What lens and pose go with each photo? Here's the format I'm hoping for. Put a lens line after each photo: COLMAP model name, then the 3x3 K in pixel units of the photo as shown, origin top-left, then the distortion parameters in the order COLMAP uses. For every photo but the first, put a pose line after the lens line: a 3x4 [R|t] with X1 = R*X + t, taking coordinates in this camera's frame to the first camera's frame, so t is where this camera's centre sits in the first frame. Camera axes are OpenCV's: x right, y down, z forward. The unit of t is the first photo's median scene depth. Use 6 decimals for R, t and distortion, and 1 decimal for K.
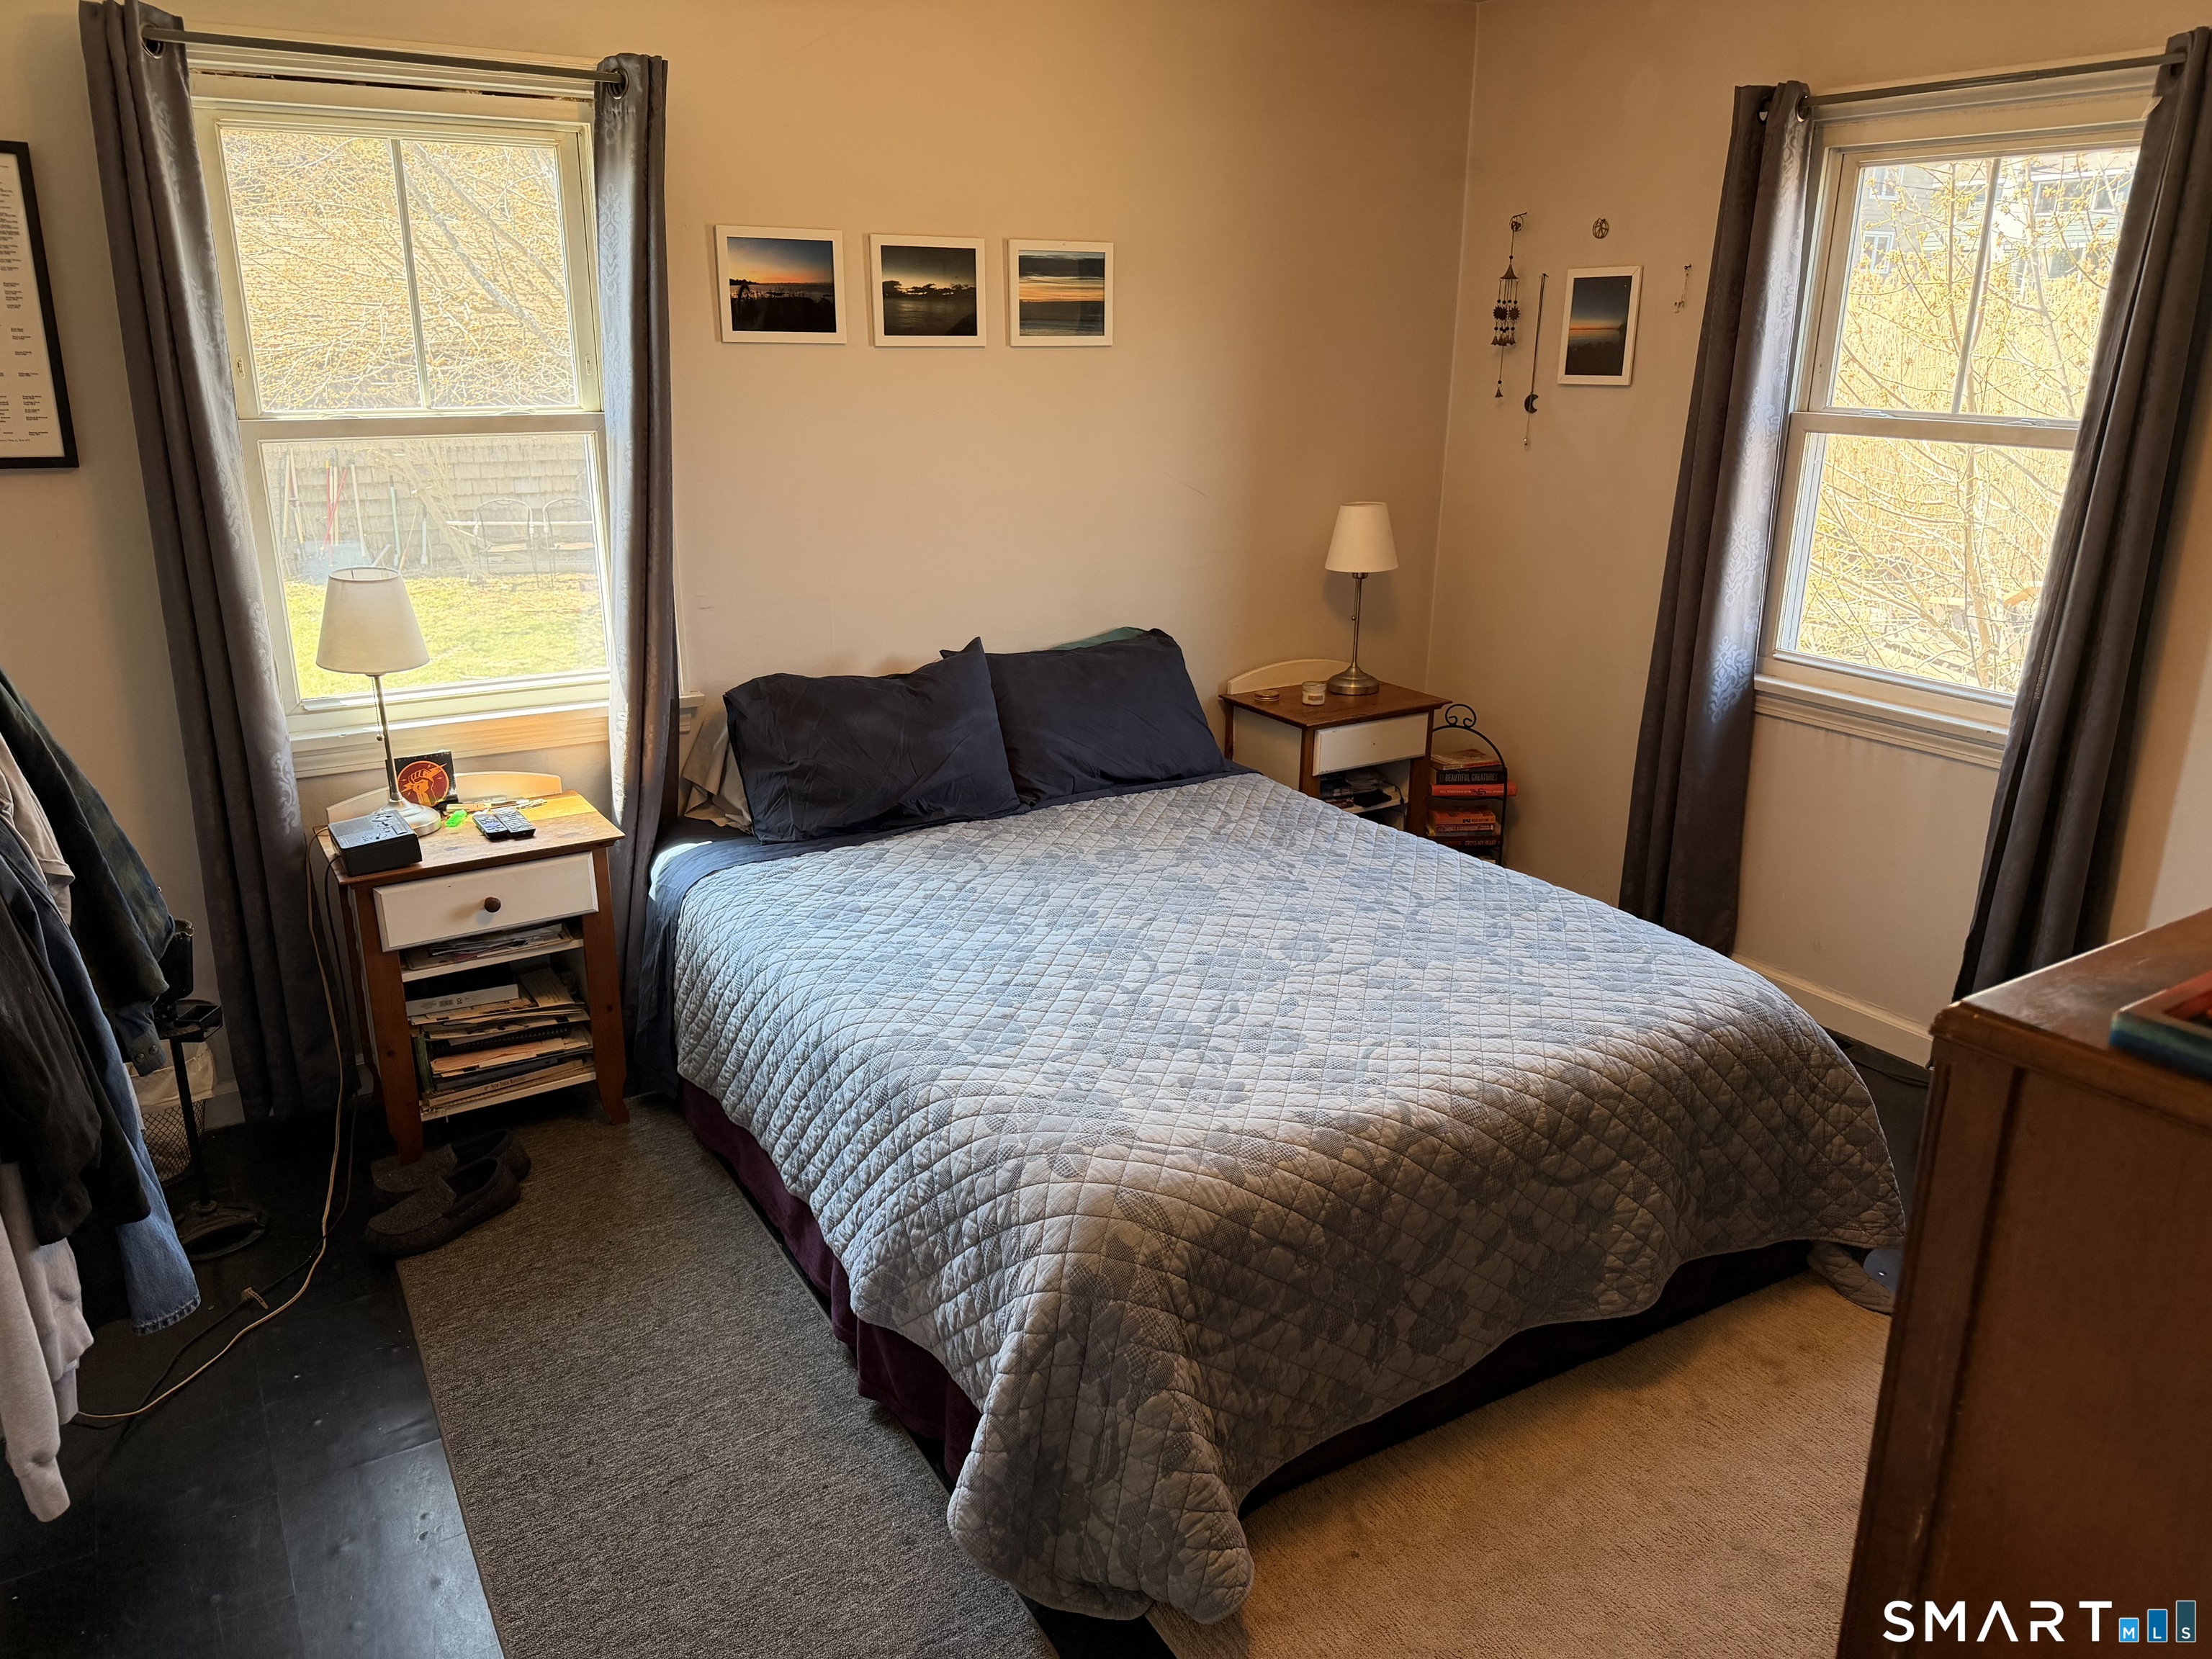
lens RADIAL K [[1544.3, 0, 1108.7], [0, 1544.3, 874.7], [0, 0, 1]] dist [0.074314, -0.070443]
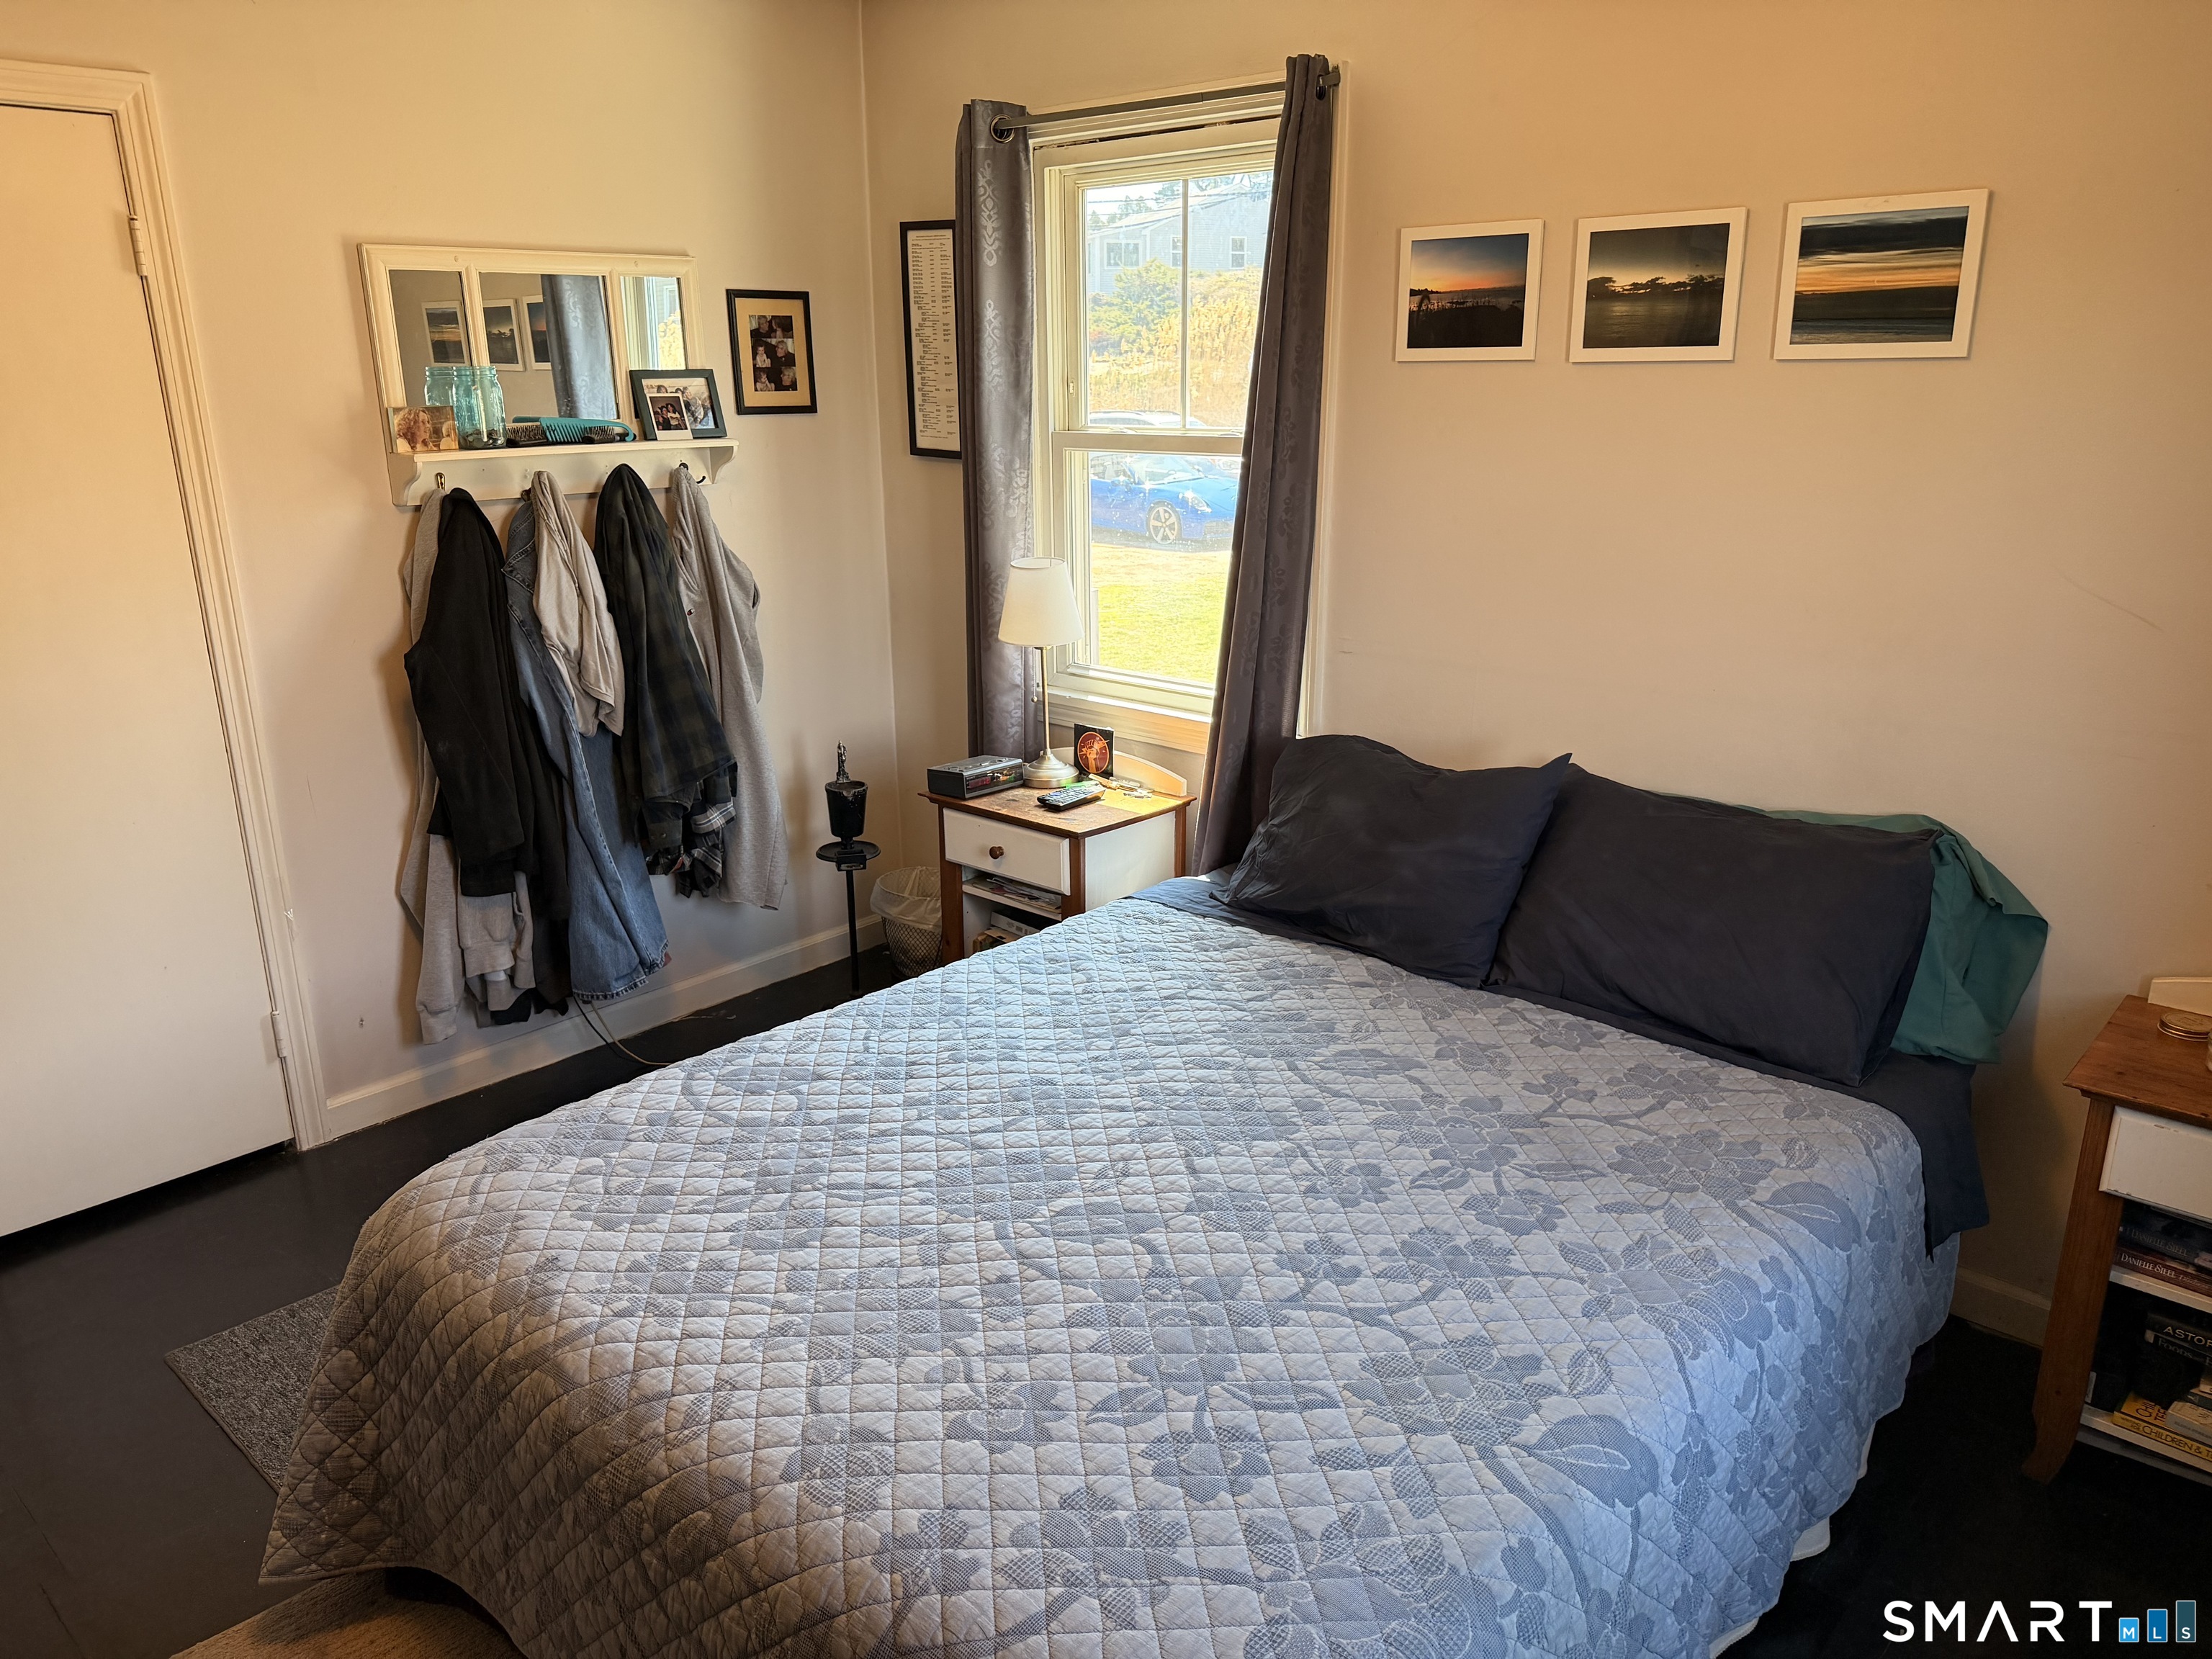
lens RADIAL K [[1582.6, 0, 1106.0], [0, 1582.6, 829.5], [0, 0, 1]] dist [0.067646, -0.088121]
pose [[0.256709, 0.263143, -0.929976, 0.586933], [-0.318016, 0.931638, 0.175829, -0.189737], [0.912670, 0.250611, 0.322844, 0.593165]]
